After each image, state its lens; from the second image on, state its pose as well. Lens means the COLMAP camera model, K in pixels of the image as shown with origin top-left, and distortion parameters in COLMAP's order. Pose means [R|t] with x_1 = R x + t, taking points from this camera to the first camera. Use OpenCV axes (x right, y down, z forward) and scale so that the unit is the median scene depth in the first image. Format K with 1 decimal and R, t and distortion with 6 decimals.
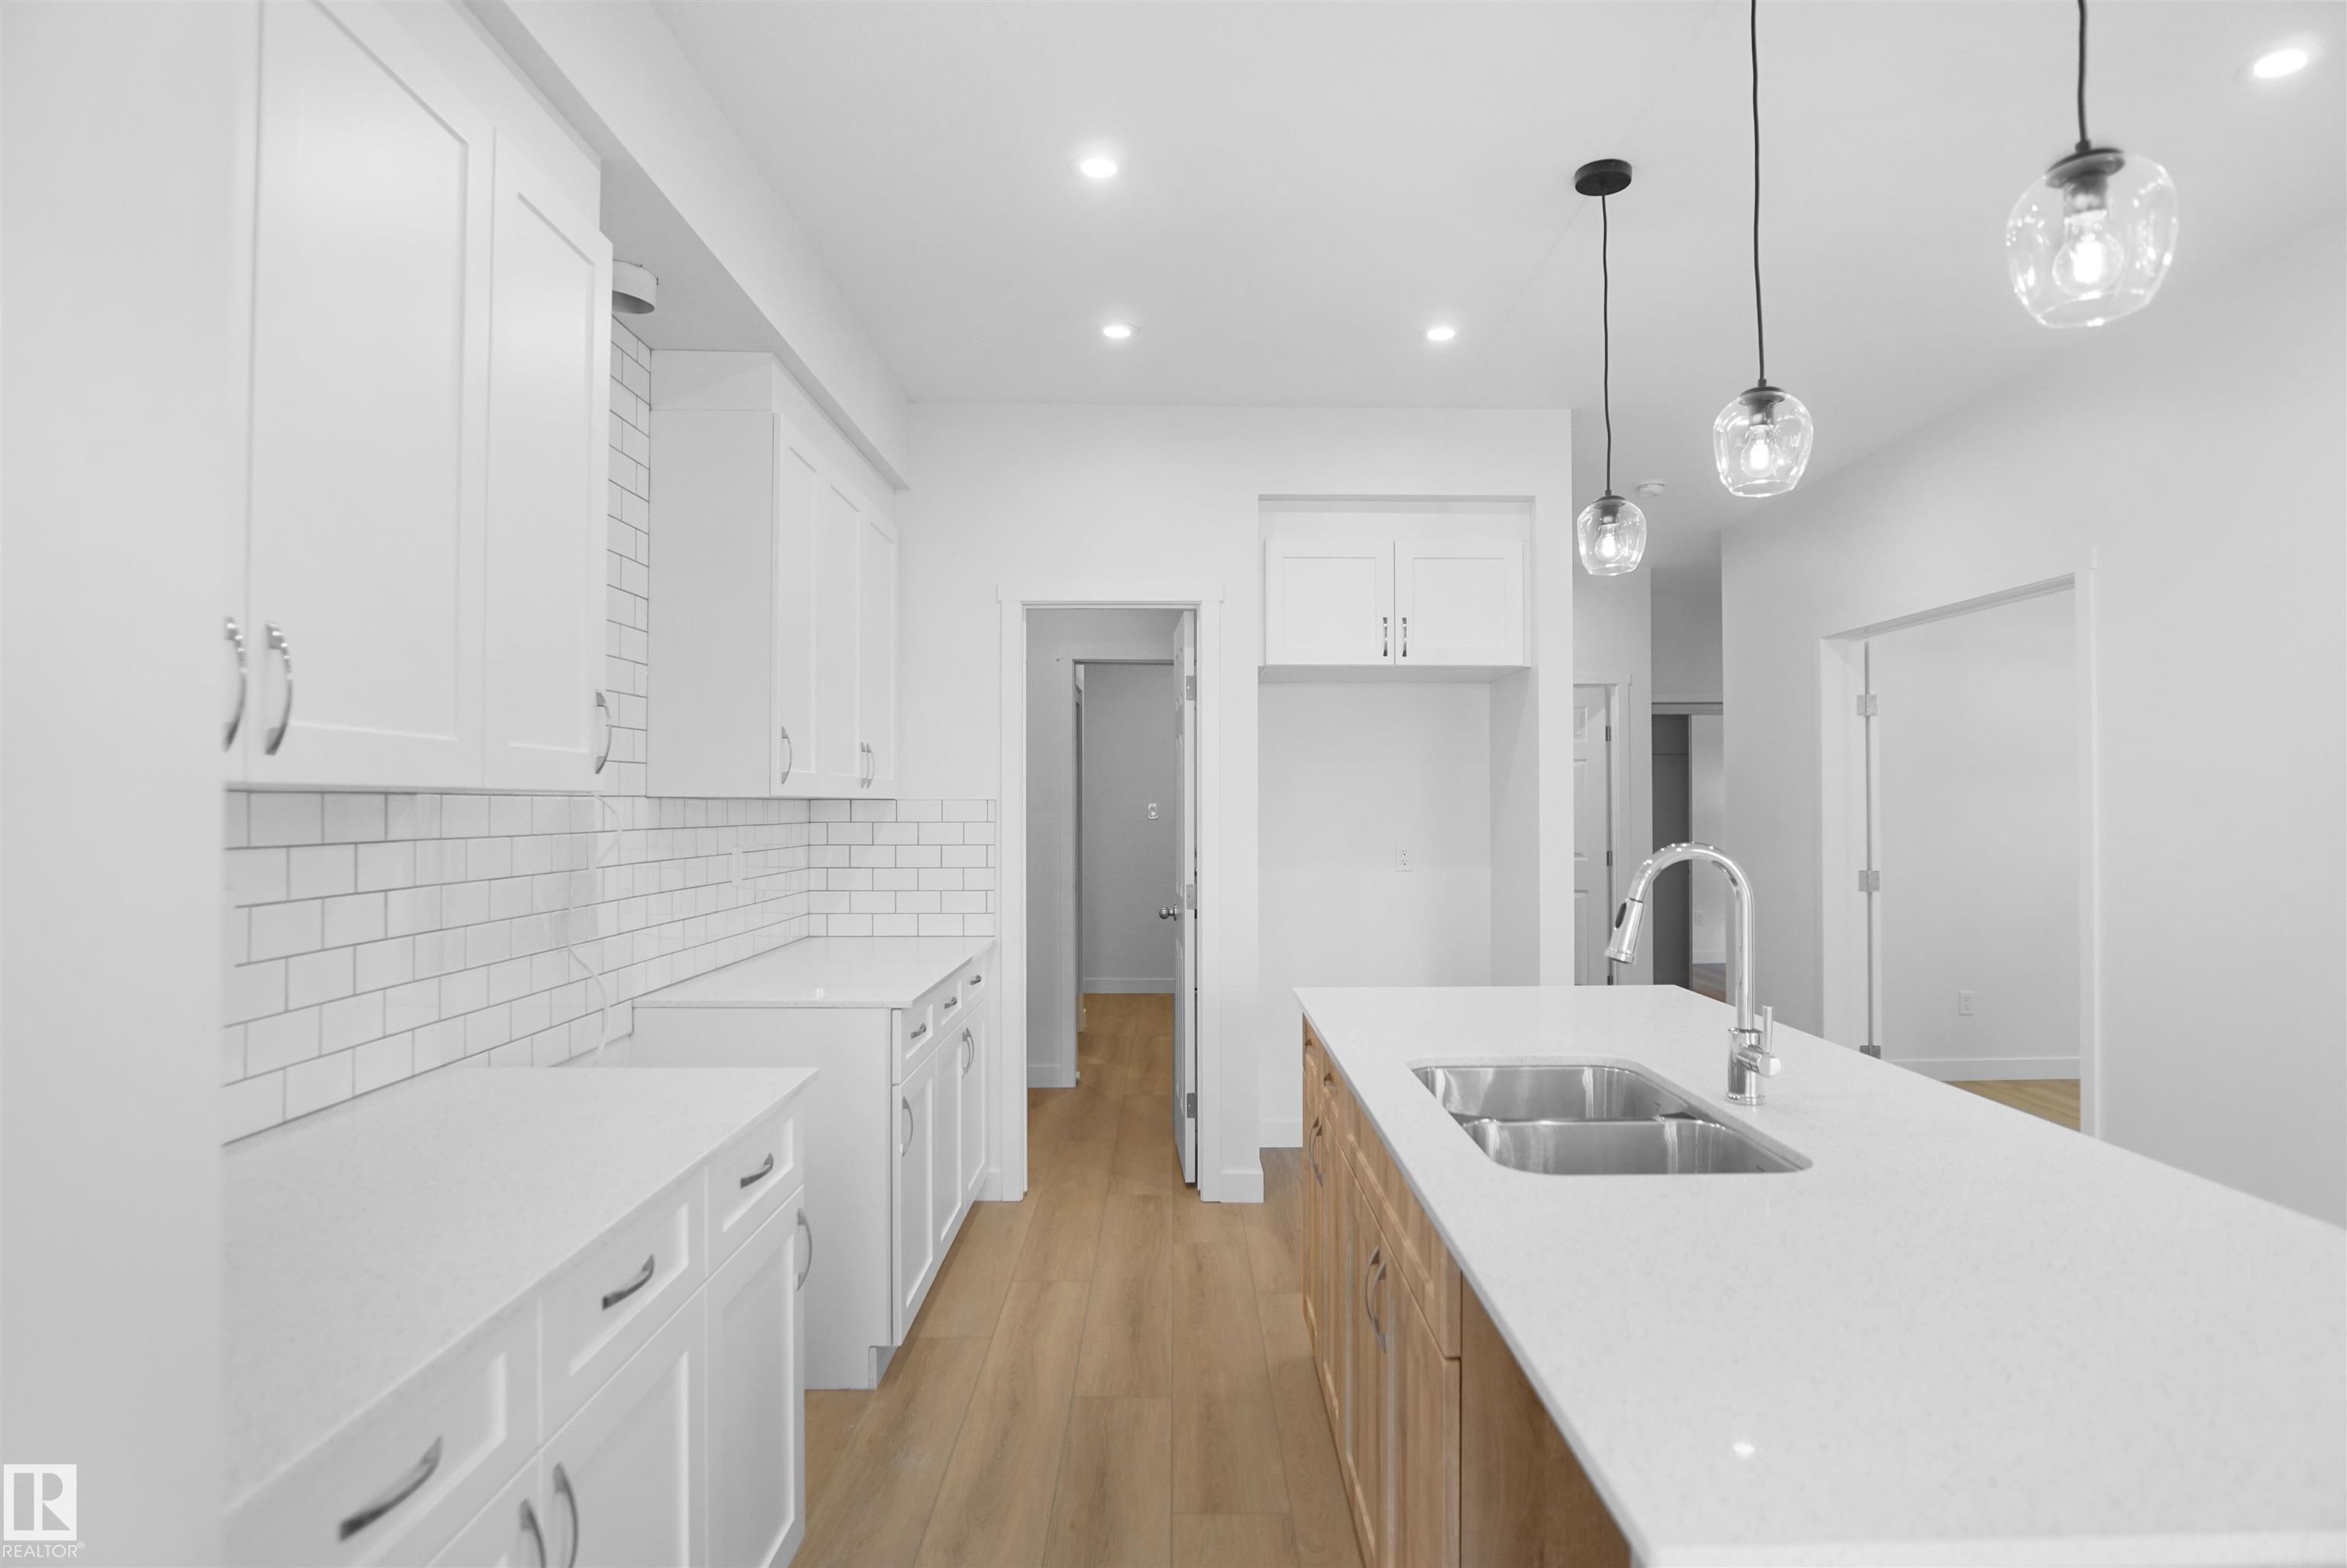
lens RADIAL K [[1278.5, 0, 1187.3], [0, 1278.5, 781.1], [0, 0, 1]] dist [-0.023444, 0.000059]
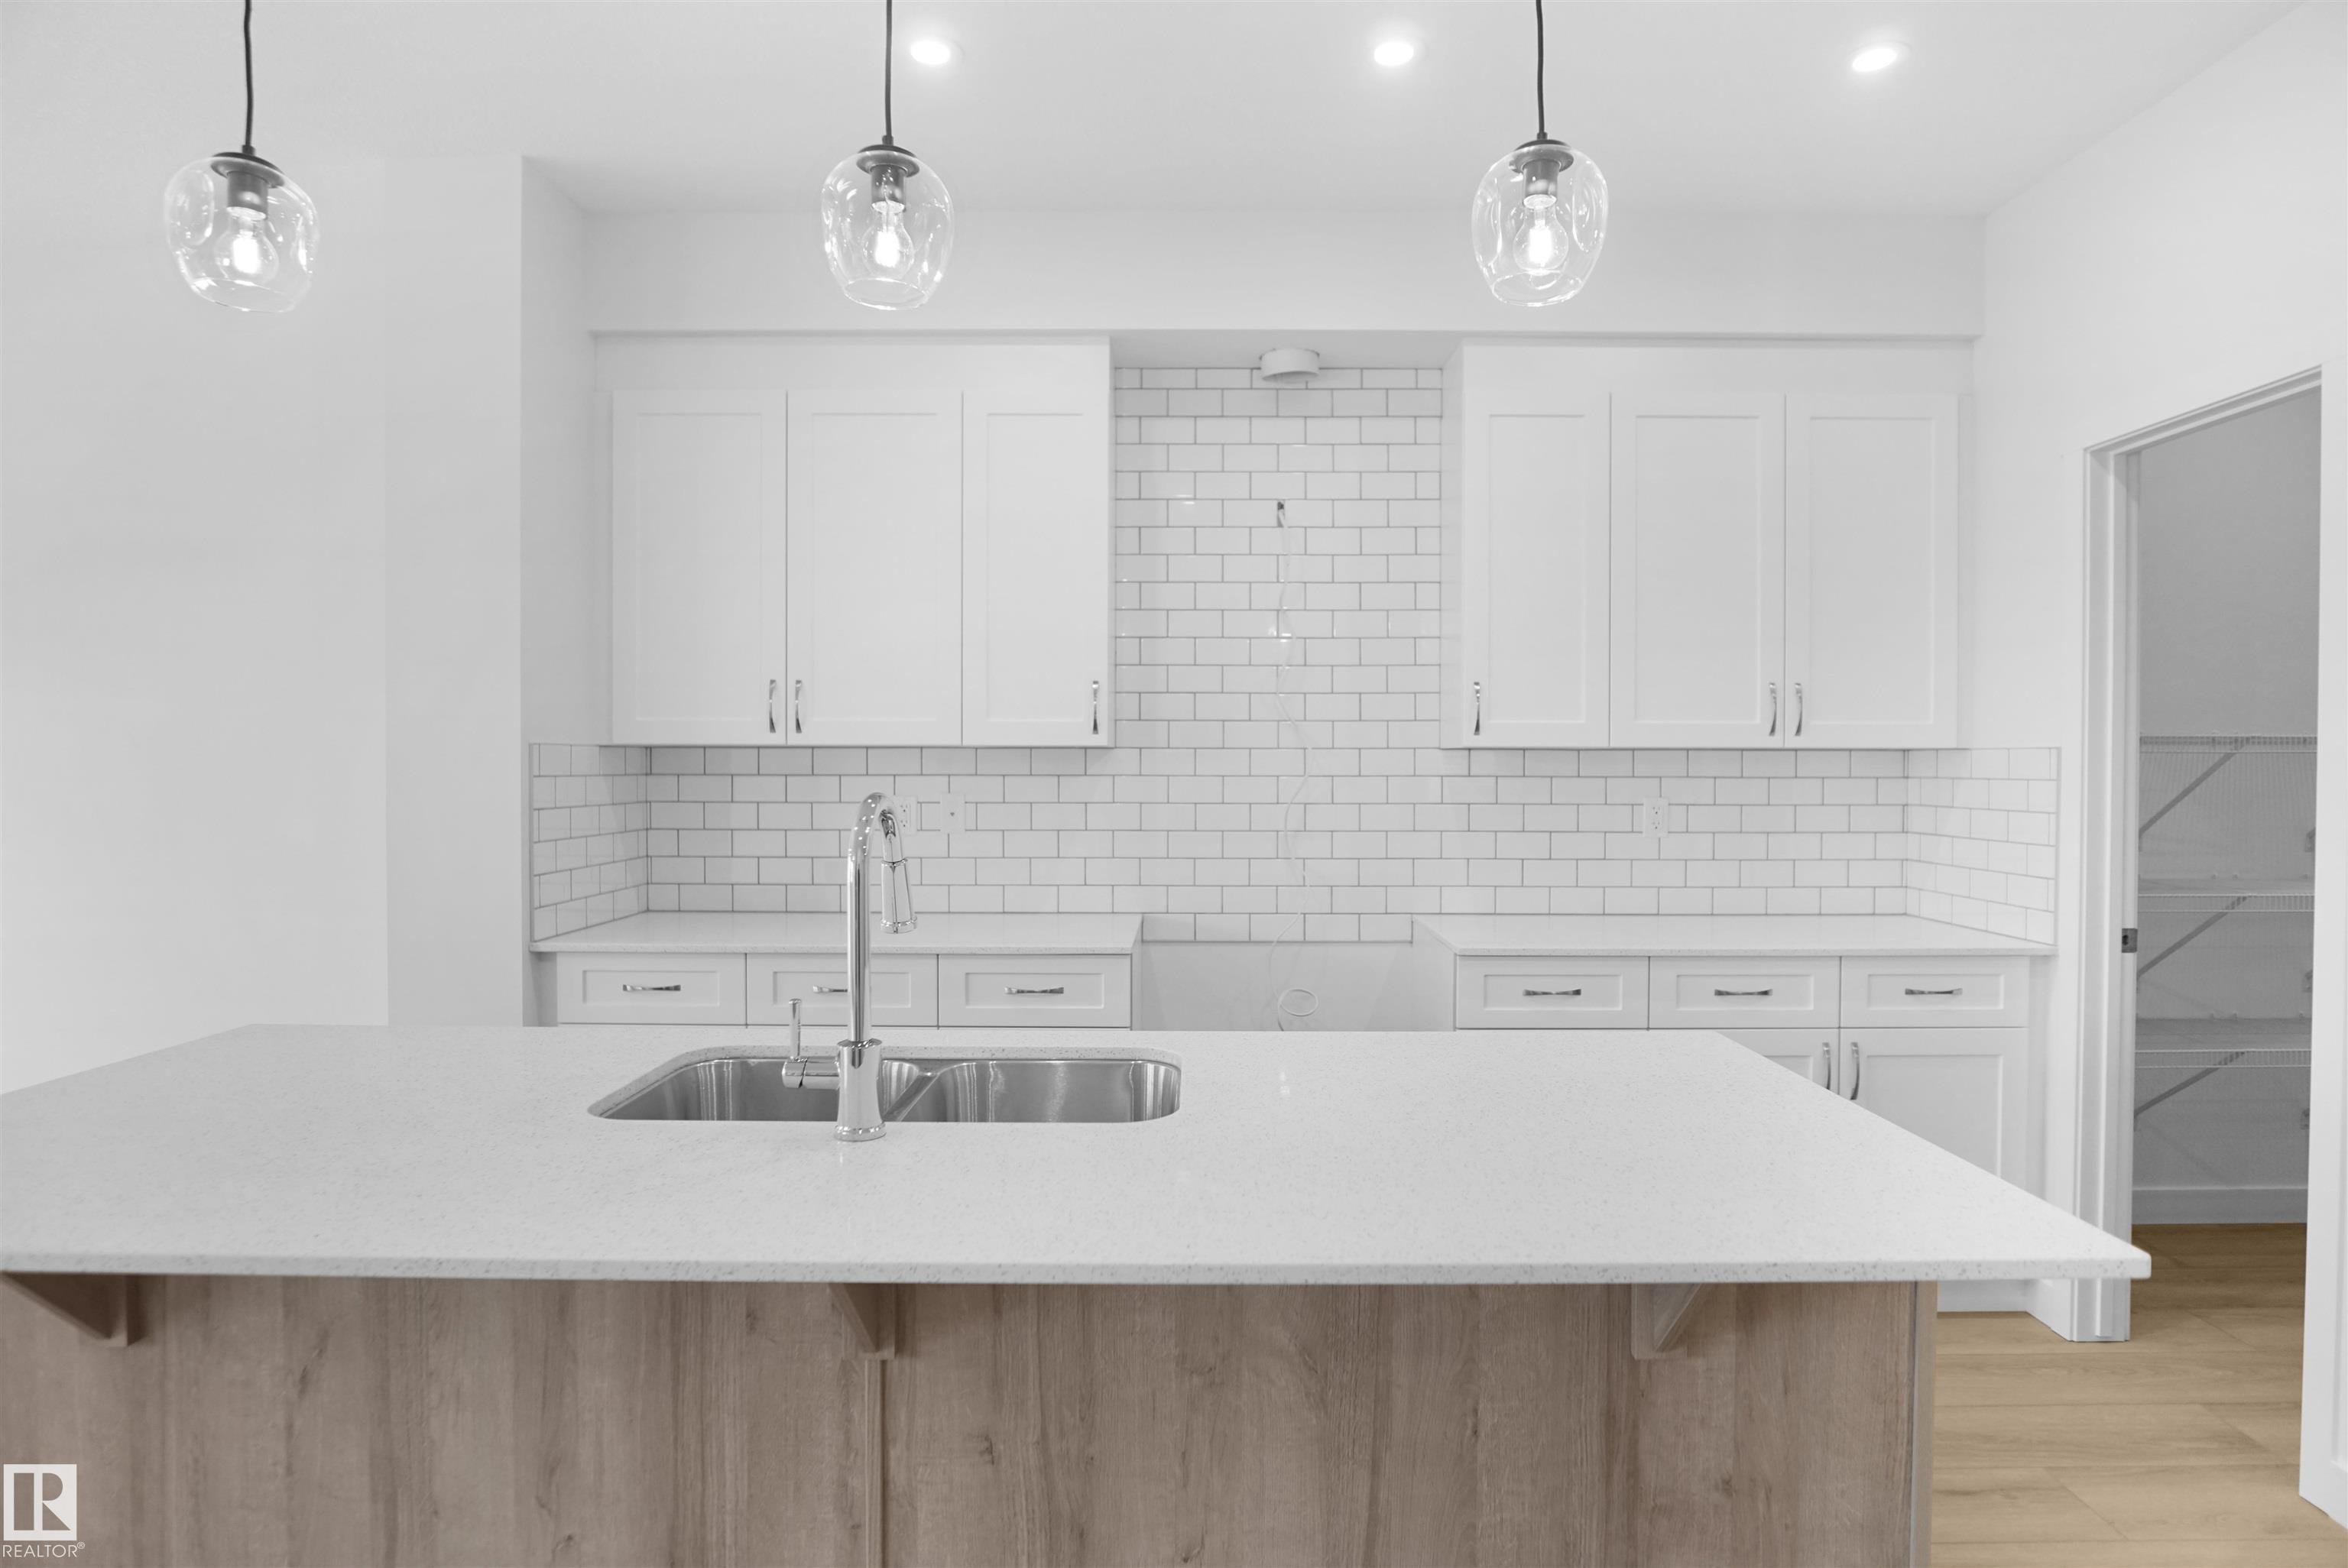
lens RADIAL K [[1279.1, 0, 1187.8], [0, 1279.1, 781.1], [0, 0, 1]] dist [-0.023444, 0.000059]
pose [[-0.025728, 0.013158, -0.999582, 0.540873], [0.016528, 0.999782, 0.012736, 0.016332], [0.999532, -0.016193, -0.025940, 0.554057]]
